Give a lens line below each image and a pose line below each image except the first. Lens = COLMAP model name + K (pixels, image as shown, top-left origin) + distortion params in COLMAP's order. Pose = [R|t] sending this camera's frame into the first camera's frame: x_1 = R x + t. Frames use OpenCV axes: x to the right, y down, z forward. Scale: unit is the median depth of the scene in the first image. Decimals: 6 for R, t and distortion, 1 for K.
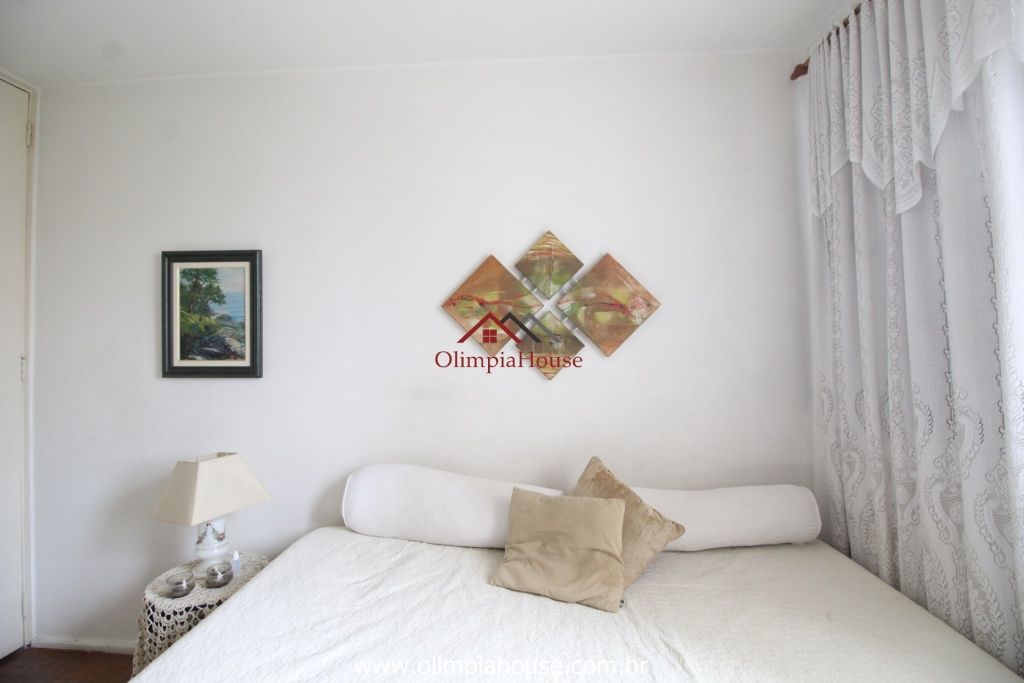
lens RADIAL K [[465.4, 0, 515.1], [0, 465.4, 341.6], [0, 0, 1]] dist [-0.011454, -0.003114]
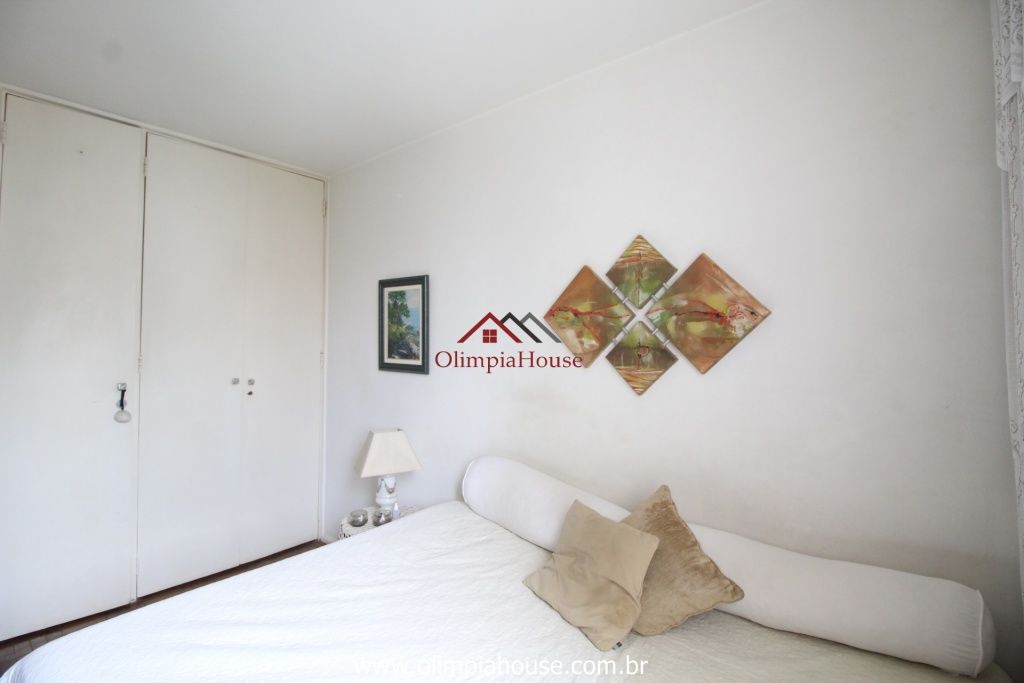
lens RADIAL K [[465.4, 0, 514.9], [0, 465.4, 342.3], [0, 0, 1]] dist [-0.011454, -0.003114]
pose [[0.815825, 0.018136, -0.578014, 0.411131], [-0.013385, 0.999833, 0.012479, -0.031935], [0.578143, -0.002444, 0.815931, 0.095483]]
